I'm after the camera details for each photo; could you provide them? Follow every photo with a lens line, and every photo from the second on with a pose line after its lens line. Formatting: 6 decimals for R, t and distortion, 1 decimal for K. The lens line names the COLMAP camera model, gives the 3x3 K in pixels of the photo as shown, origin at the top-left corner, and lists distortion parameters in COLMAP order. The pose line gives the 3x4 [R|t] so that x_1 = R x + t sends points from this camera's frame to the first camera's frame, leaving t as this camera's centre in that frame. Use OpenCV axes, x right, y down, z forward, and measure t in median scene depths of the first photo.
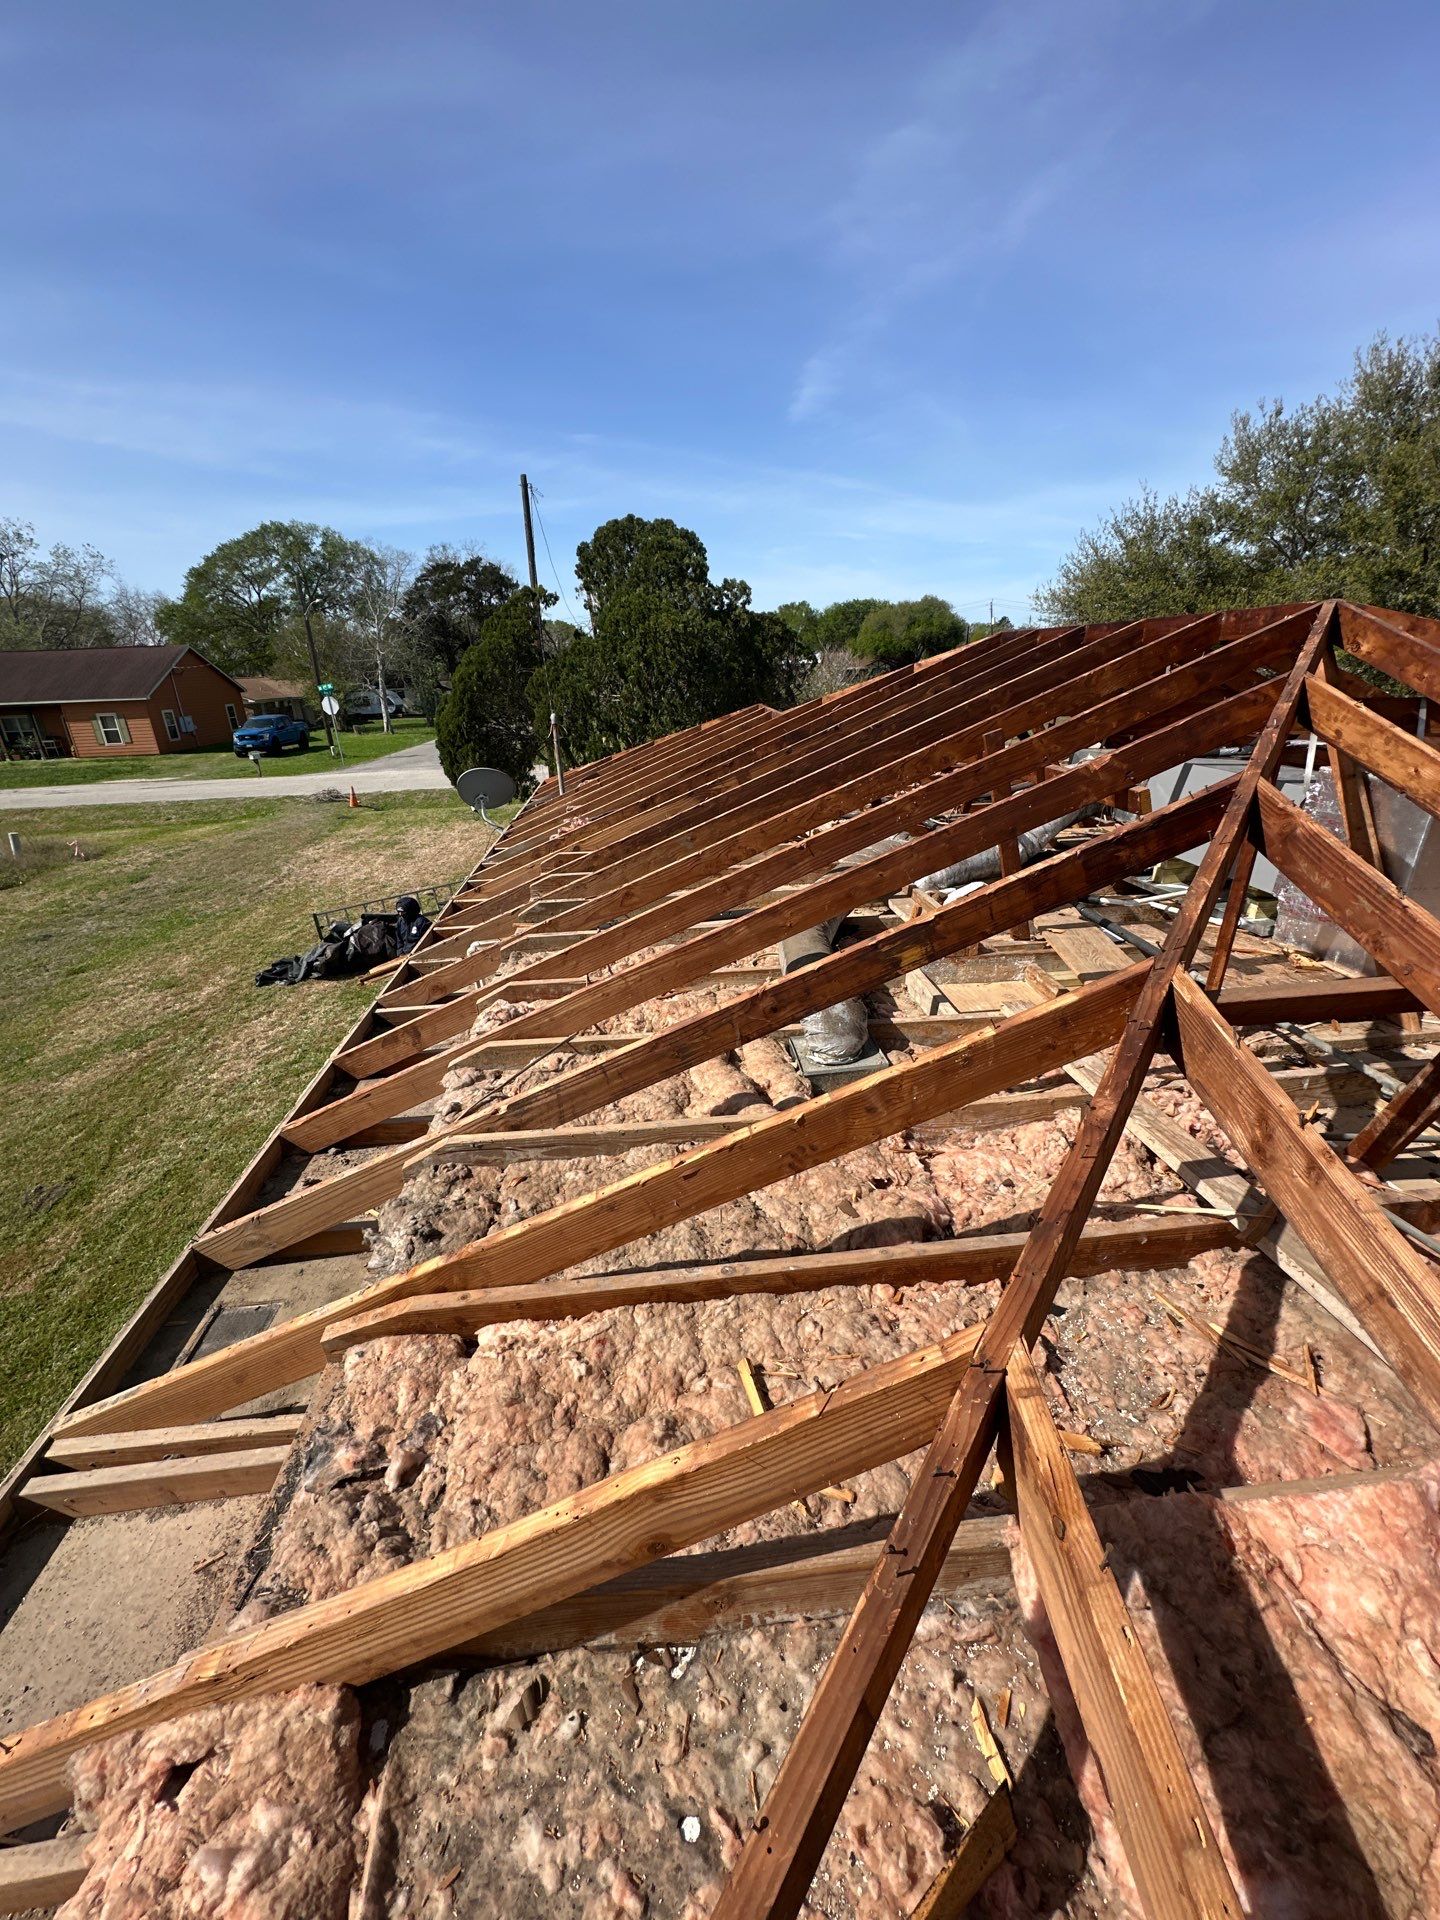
lens RADIAL K [[767.5, 0, 711.5], [0, 767.5, 965.7], [0, 0, 1]] dist [0.001523, 0.000377]
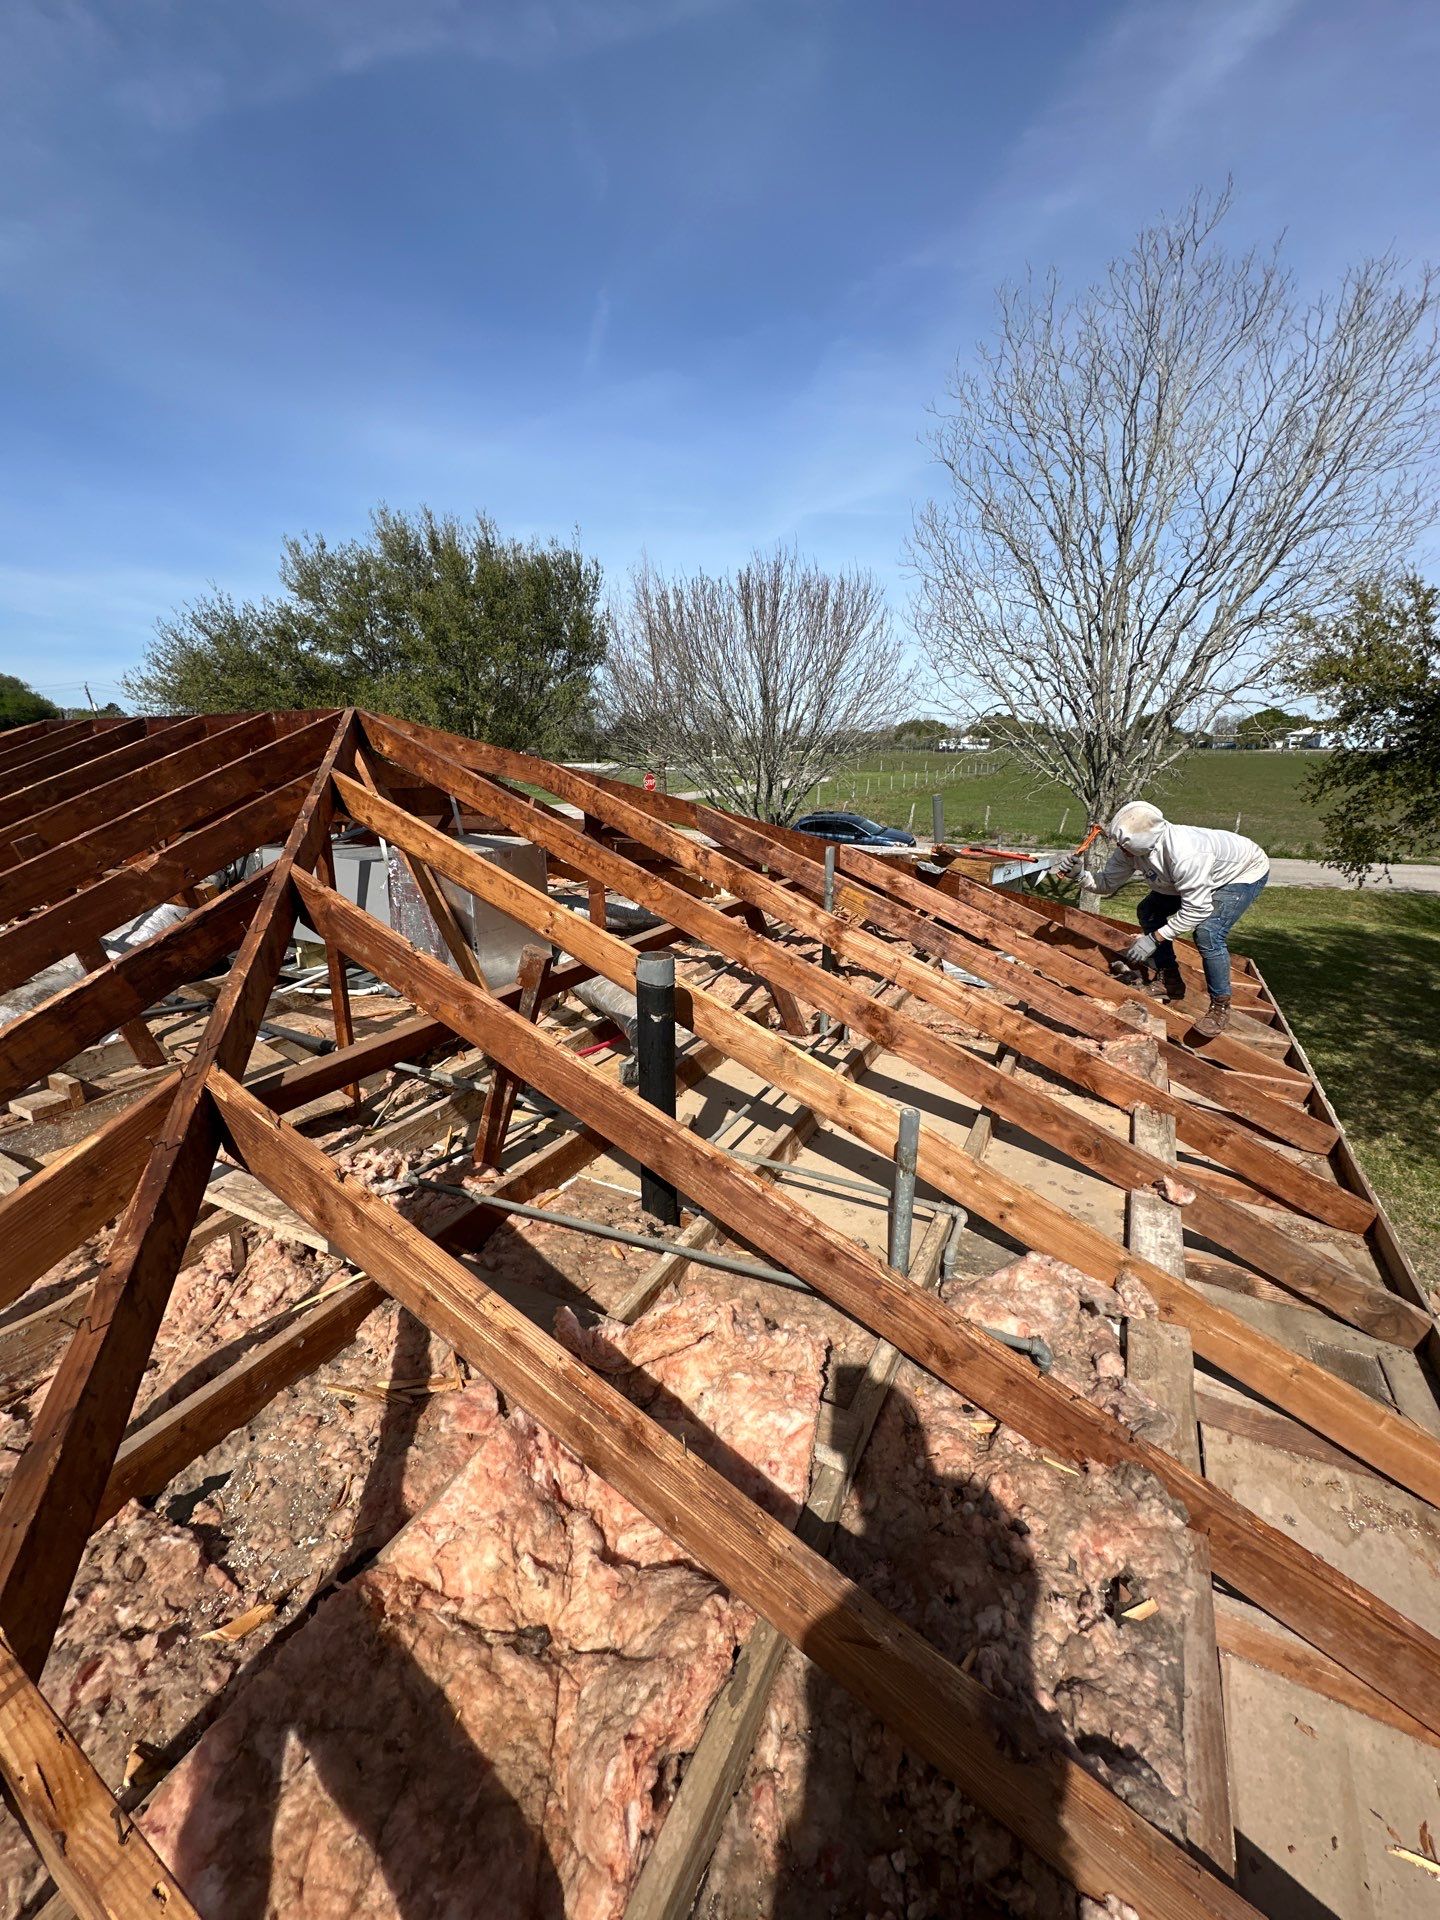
lens RADIAL K [[767.5, 0, 731.6], [0, 767.5, 968.4], [0, 0, 1]] dist [0.001523, 0.000377]
pose [[0.550717, -0.212259, 0.807253, 0.069816], [0.296676, 0.953752, 0.048384, 0.009560], [-0.780189, 0.212847, 0.588219, -0.031144]]
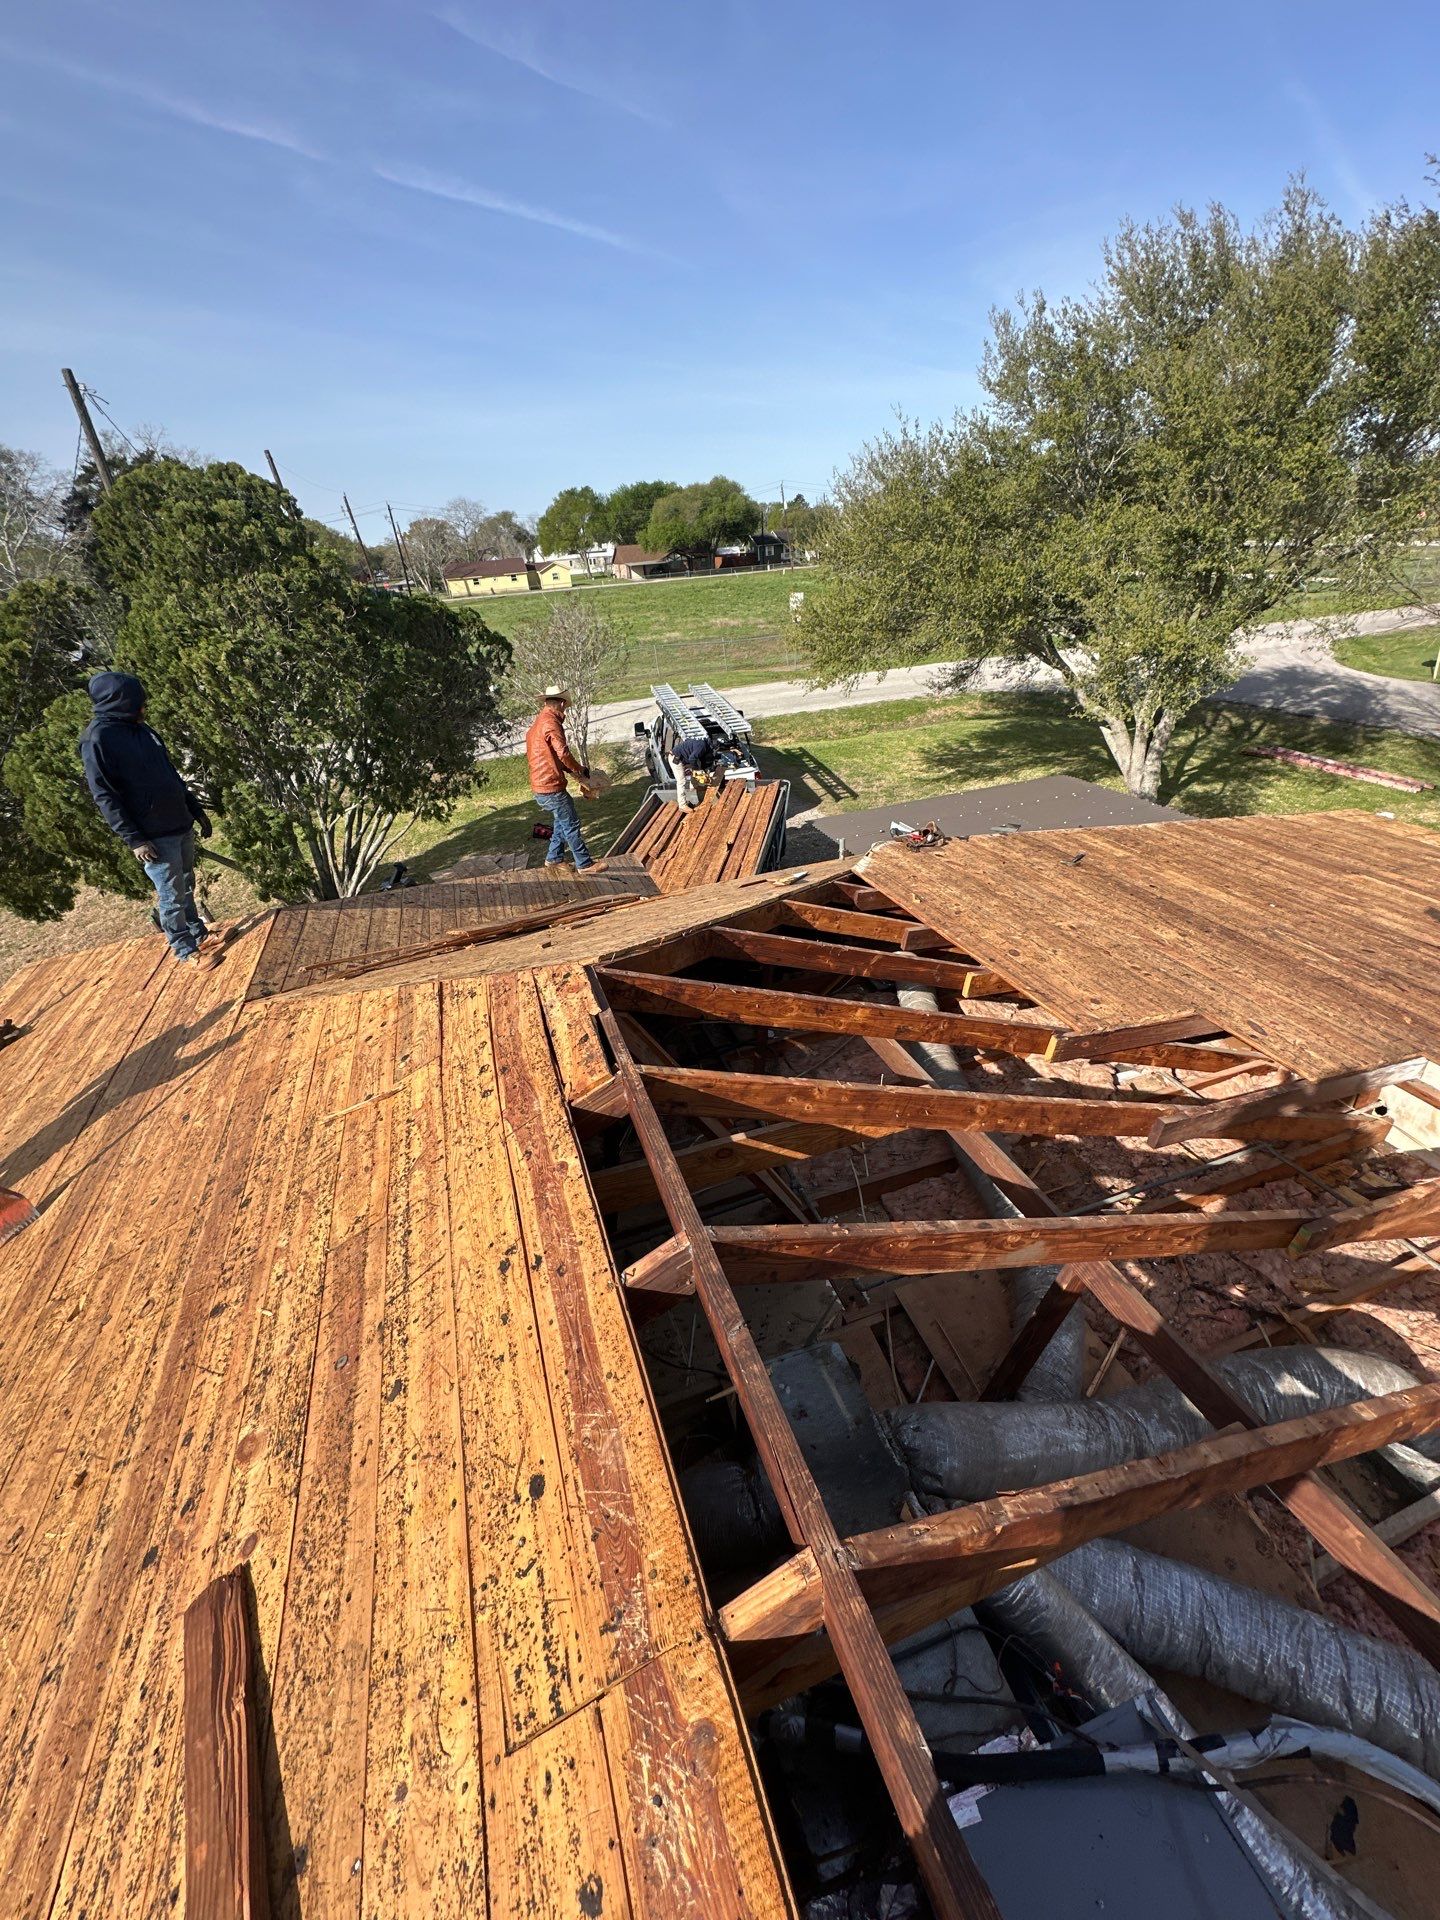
lens RADIAL K [[767.5, 0, 723.3], [0, 767.5, 948.2], [0, 0, 1]] dist [0.001523, 0.000377]
pose [[0.968991, -0.142508, 0.201862, 0.492435], [0.120309, 0.985659, 0.118326, -0.655492], [-0.215829, -0.090371, 0.972240, 0.744401]]
